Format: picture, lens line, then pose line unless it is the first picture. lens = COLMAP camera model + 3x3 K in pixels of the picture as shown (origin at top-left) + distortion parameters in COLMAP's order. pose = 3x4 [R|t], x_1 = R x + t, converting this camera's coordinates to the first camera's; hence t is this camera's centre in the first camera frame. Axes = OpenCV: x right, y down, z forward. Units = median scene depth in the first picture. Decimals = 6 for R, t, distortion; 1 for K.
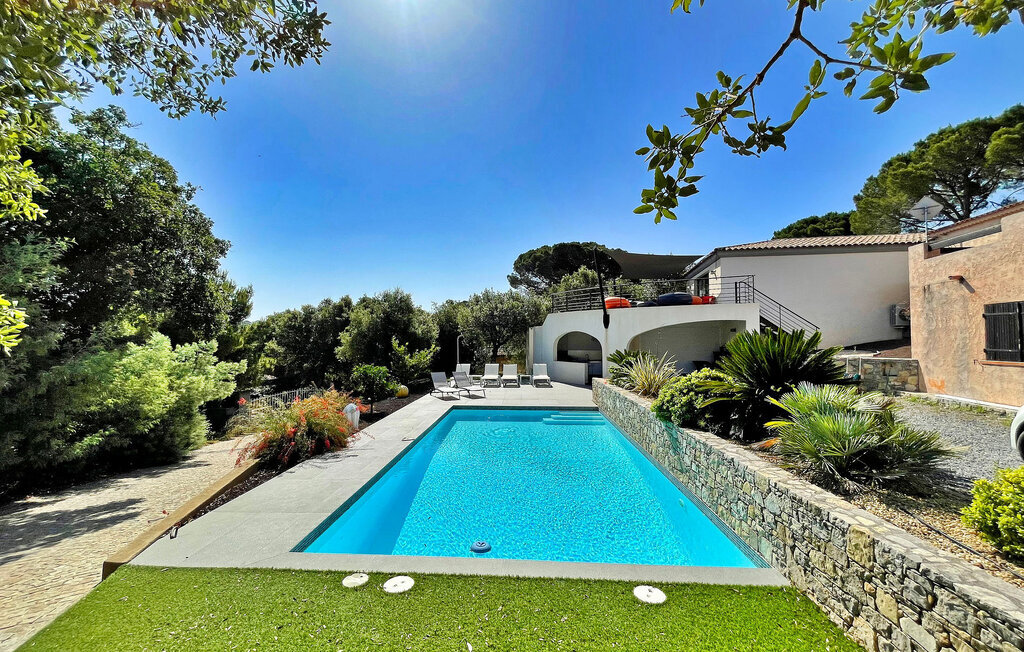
lens RADIAL K [[414.8, 0, 512.1], [0, 414.8, 337.4], [0, 0, 1]] dist [-0.000916, 0.000051]
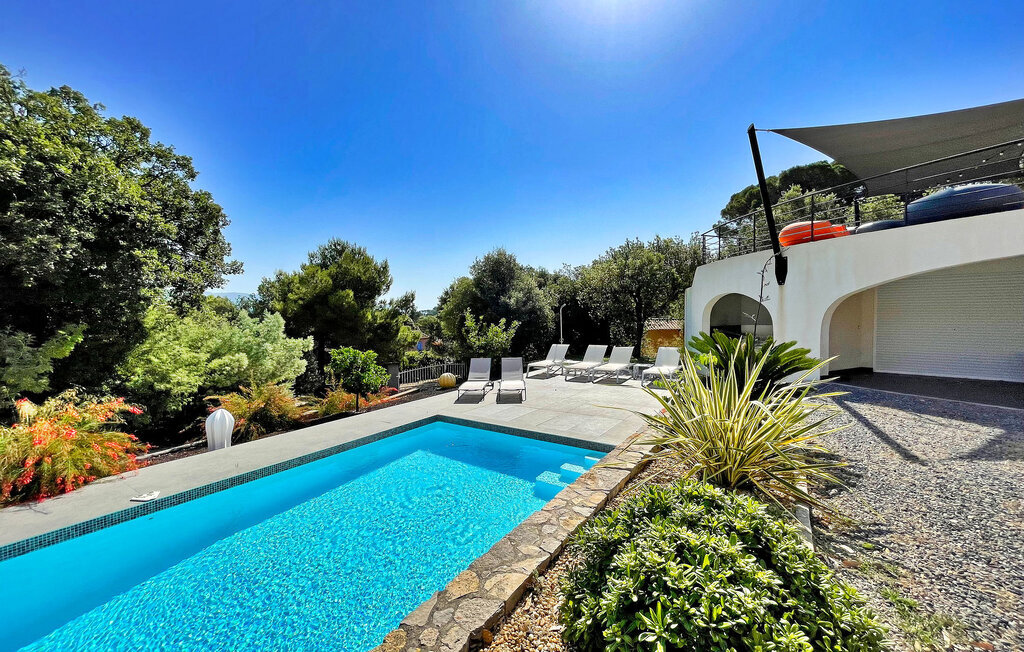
lens RADIAL K [[414.8, 0, 512.1], [0, 414.8, 337.4], [0, 0, 1]] dist [-0.000916, 0.000051]
pose [[0.851987, 0.017676, -0.523265, 0.212290], [0.018868, 0.997744, 0.064426, 0.003702], [0.523223, -0.064763, 0.849731, 0.382012]]
